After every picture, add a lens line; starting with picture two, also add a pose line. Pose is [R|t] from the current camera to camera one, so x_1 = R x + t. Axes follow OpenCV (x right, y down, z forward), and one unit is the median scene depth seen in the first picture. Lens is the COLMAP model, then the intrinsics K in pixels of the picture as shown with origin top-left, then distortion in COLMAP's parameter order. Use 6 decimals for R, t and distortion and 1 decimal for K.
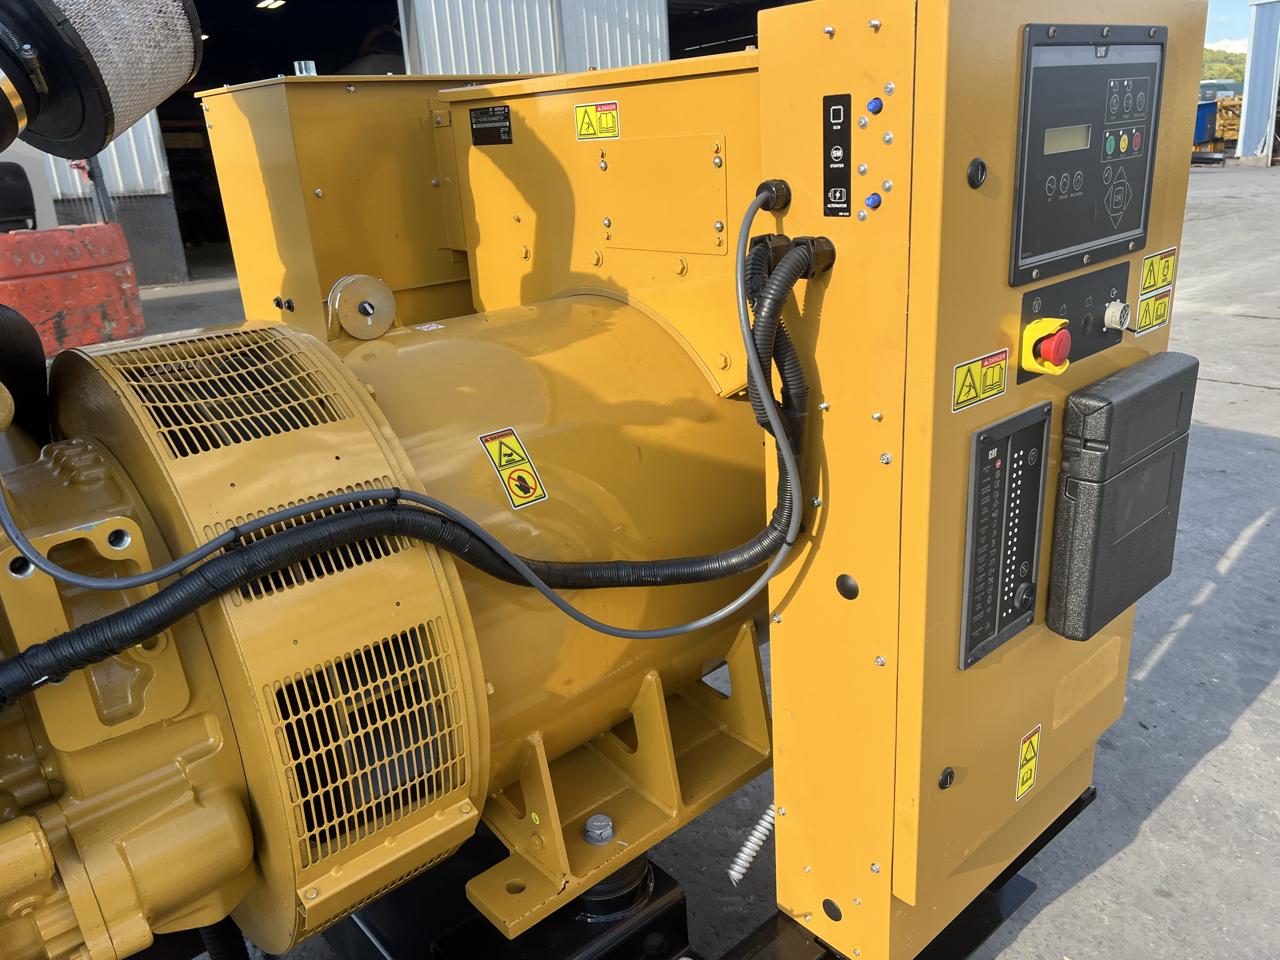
lens RADIAL K [[955.3, 0, 640.0], [0, 955.3, 480.0], [0, 0, 1]] dist [-0.007530, -0.006086]
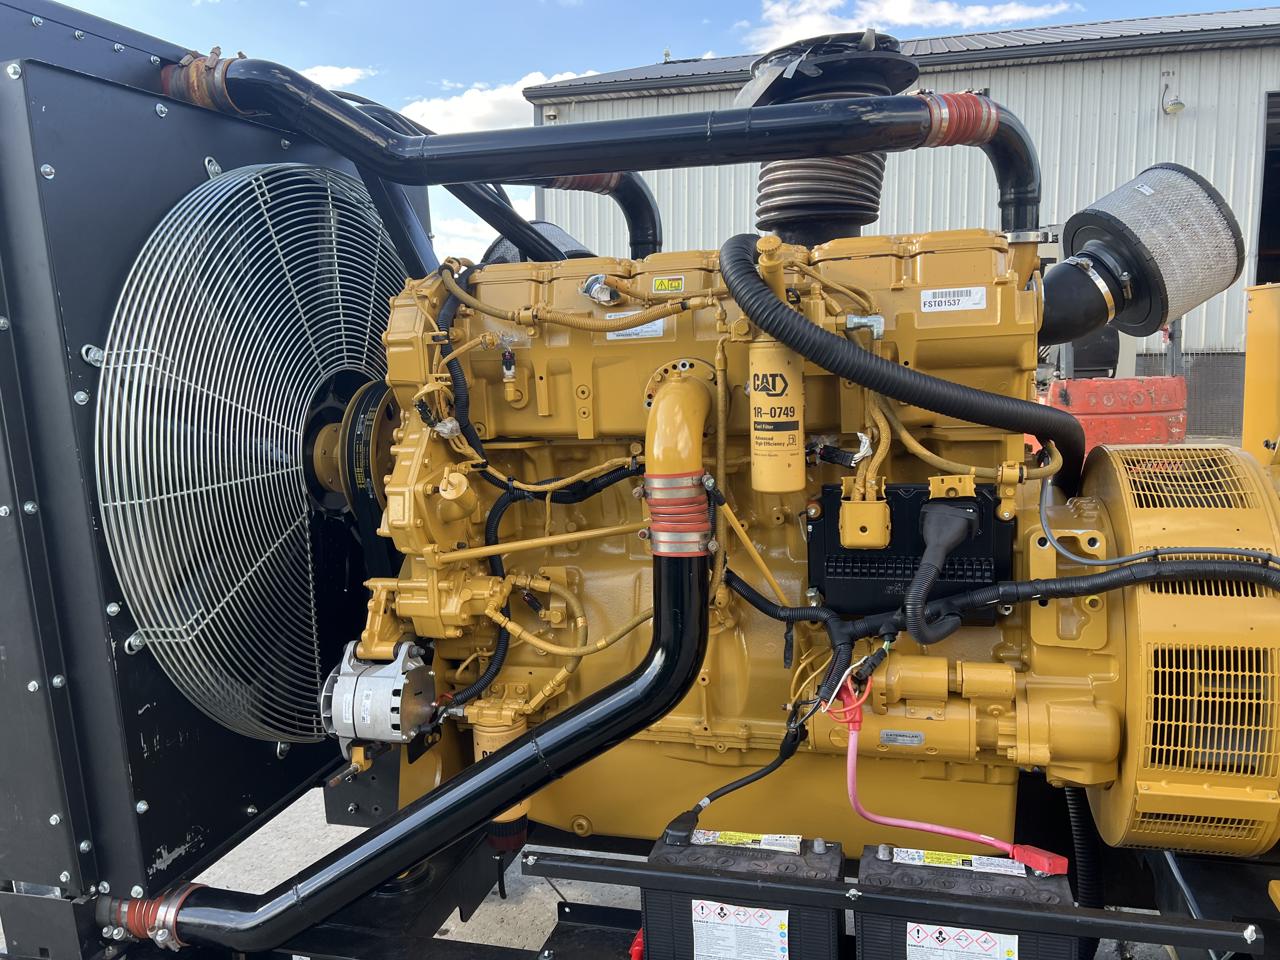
lens RADIAL K [[987.1, 0, 640.0], [0, 987.1, 480.0], [0, 0, 1]] dist [0.004172, 0.005008]
pose [[0.536331, 0.148212, -0.830892, 0.518168], [-0.277502, 0.960694, -0.007759, 0.191113], [0.797083, 0.234736, 0.556379, -0.741059]]
